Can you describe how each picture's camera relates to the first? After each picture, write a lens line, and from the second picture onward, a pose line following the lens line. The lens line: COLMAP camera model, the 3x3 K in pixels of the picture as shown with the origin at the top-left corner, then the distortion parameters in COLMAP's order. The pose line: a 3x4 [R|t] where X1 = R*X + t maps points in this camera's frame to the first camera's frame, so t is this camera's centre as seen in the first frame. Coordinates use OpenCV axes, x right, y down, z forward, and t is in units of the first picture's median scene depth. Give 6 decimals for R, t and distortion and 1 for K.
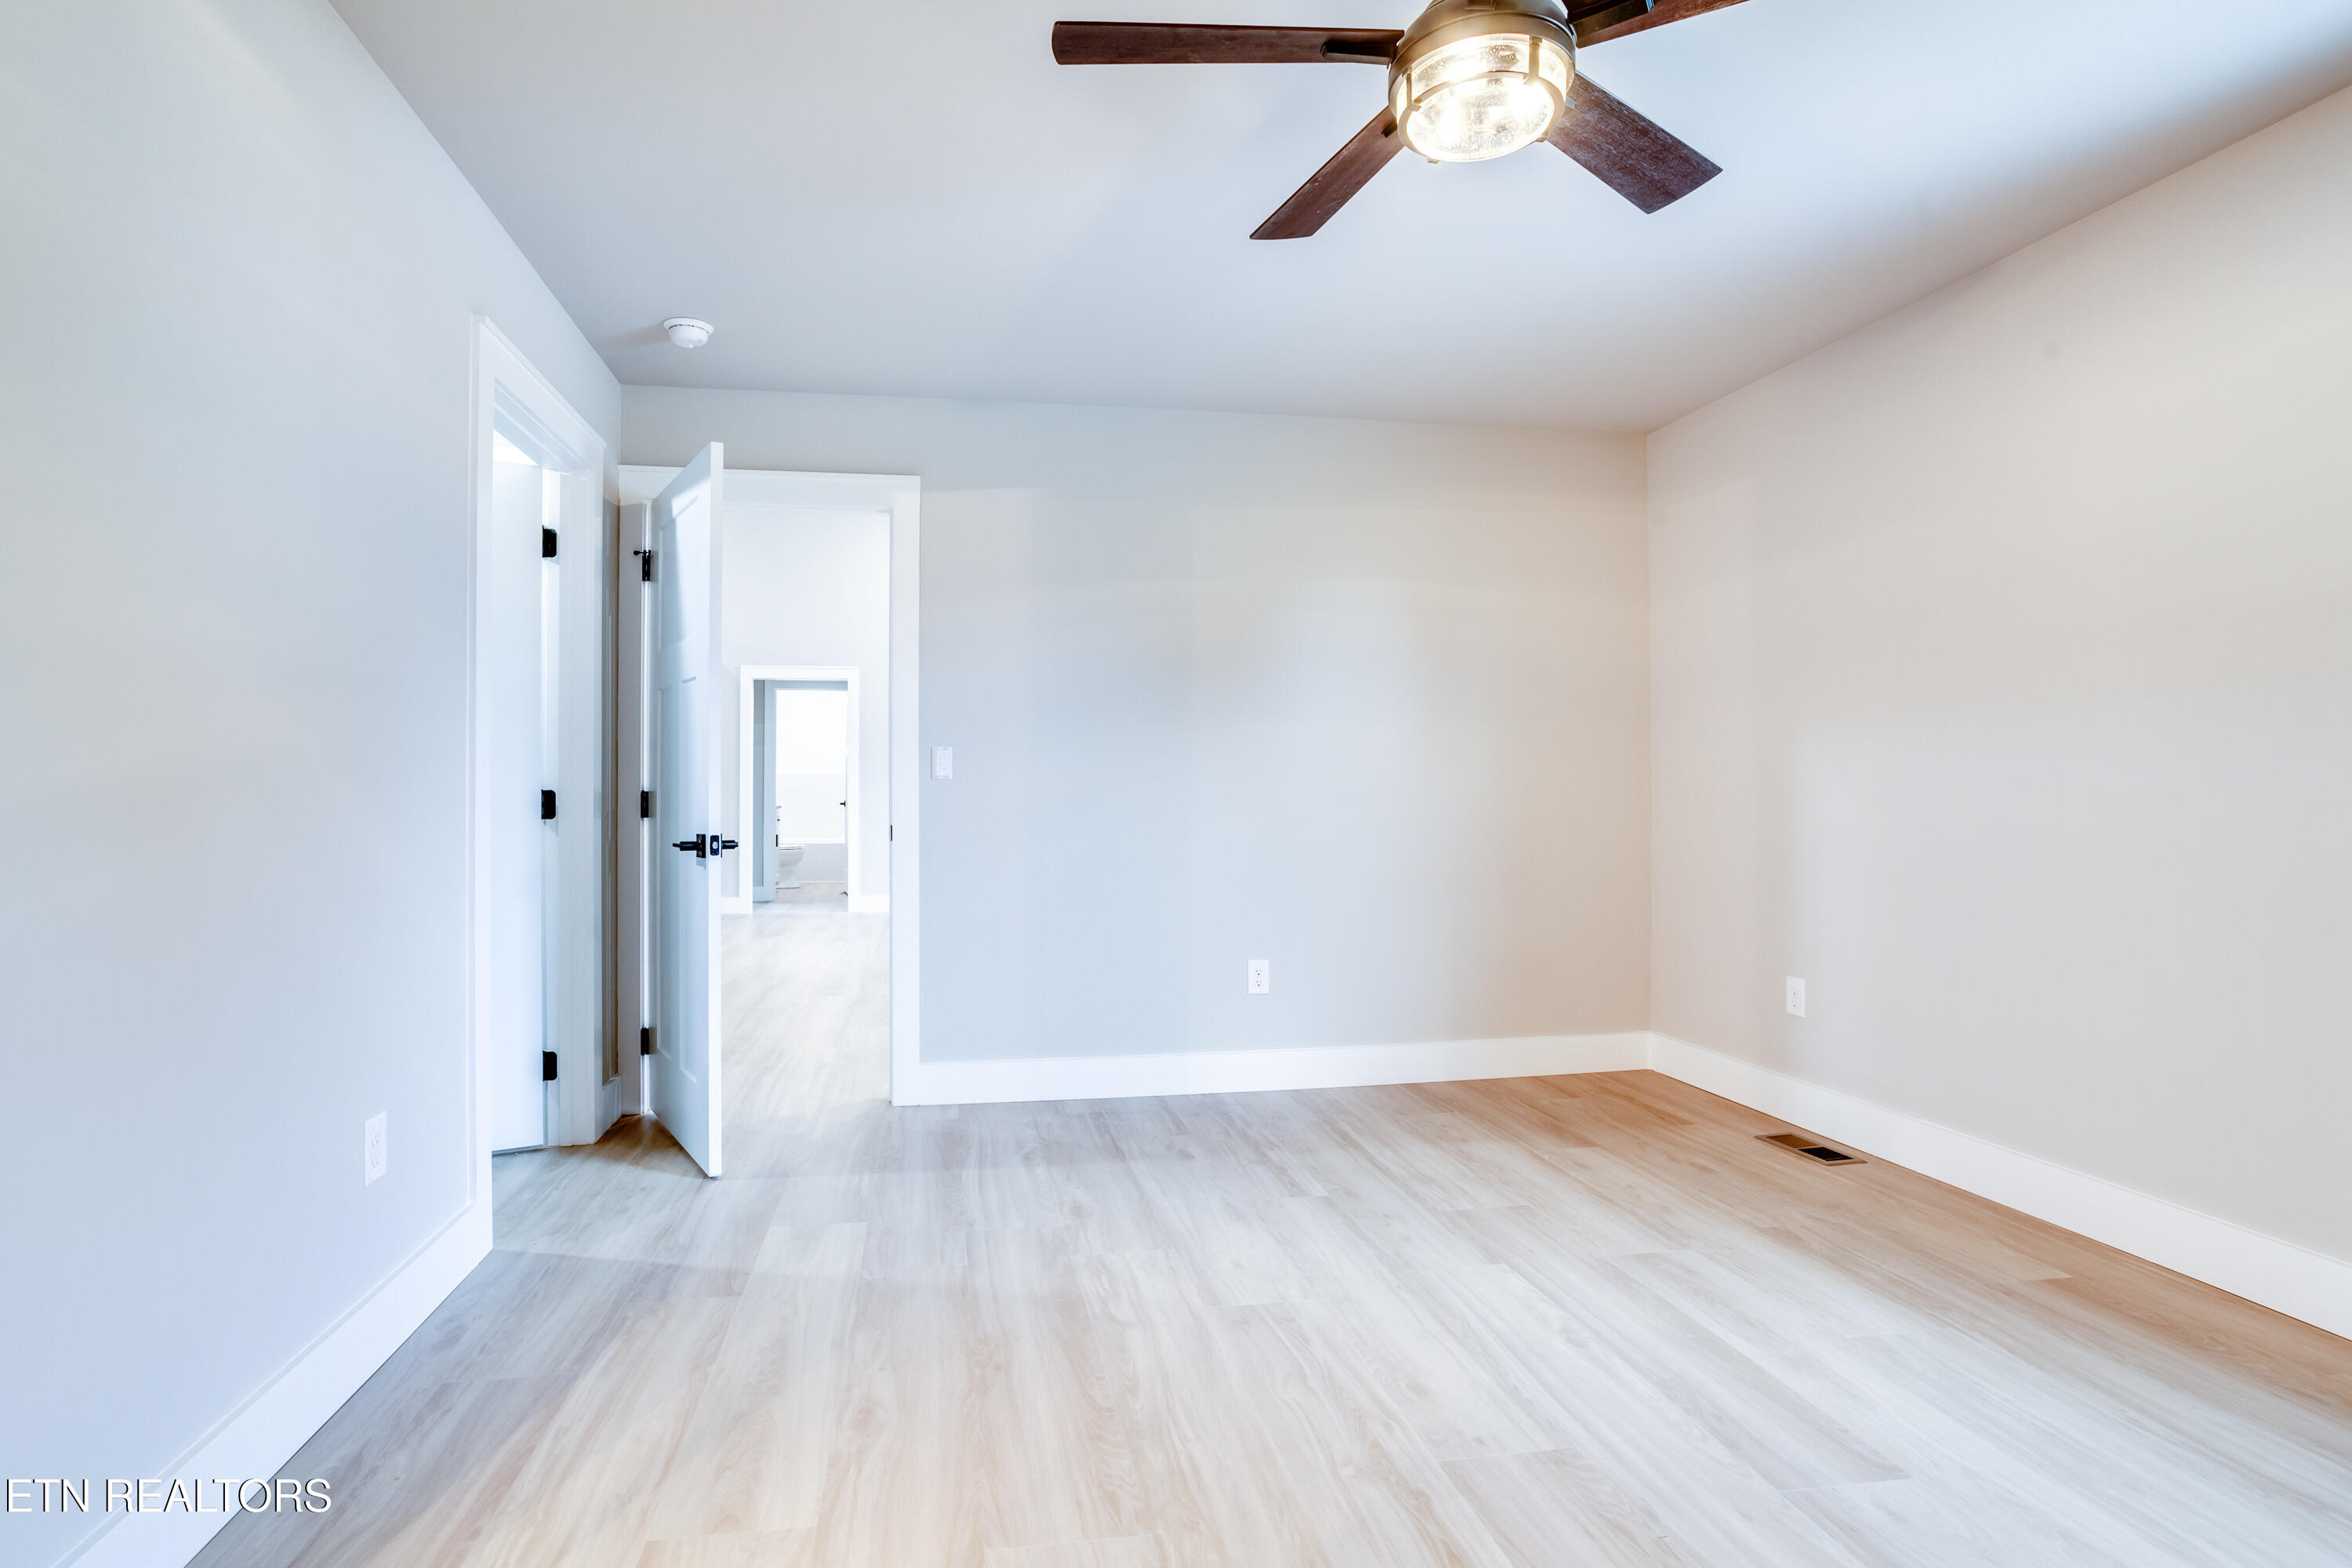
lens RADIAL K [[1170.1, 0, 1113.6], [0, 1170.1, 816.9], [0, 0, 1]] dist [-0.054351, 0.029945]
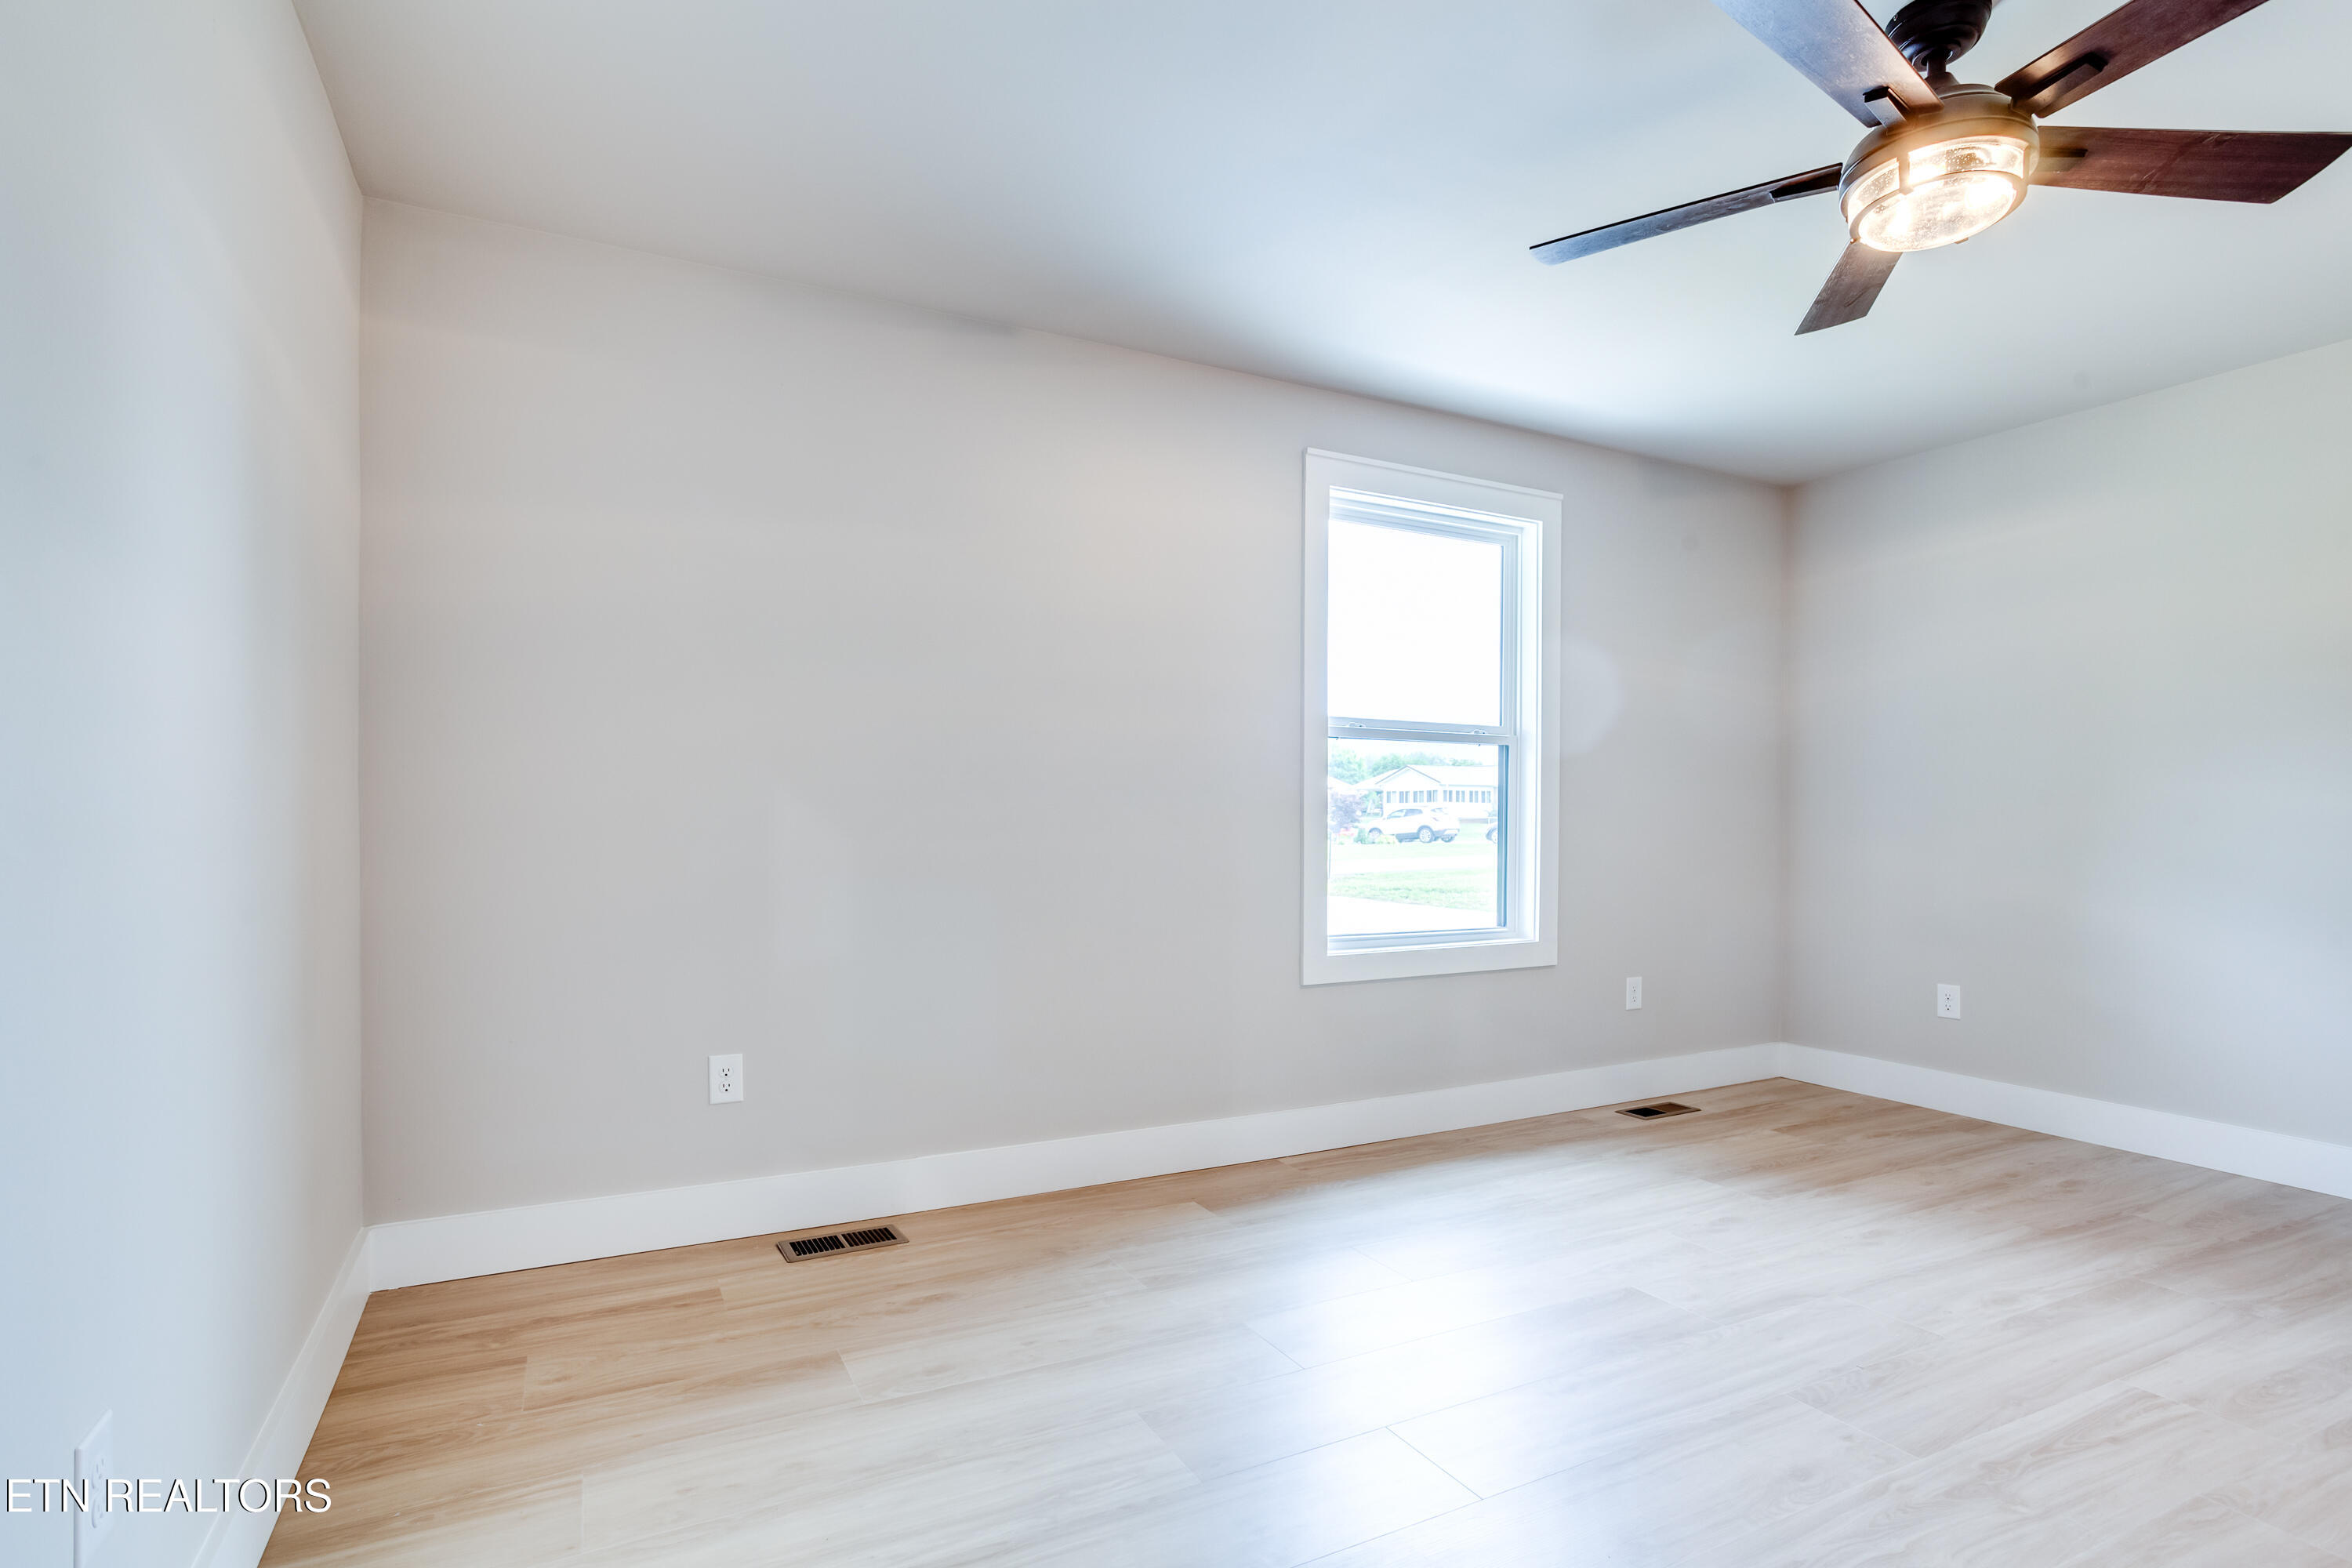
lens RADIAL K [[1198.4, 0, 1136.9], [0, 1198.4, 786.1], [0, 0, 1]] dist [-0.043905, 0.030636]
pose [[-0.332320, 0.024170, 0.942857, -0.410348], [0.007984, 0.999708, -0.022813, -0.020070], [-0.943133, -0.000054, -0.332416, 1.662321]]
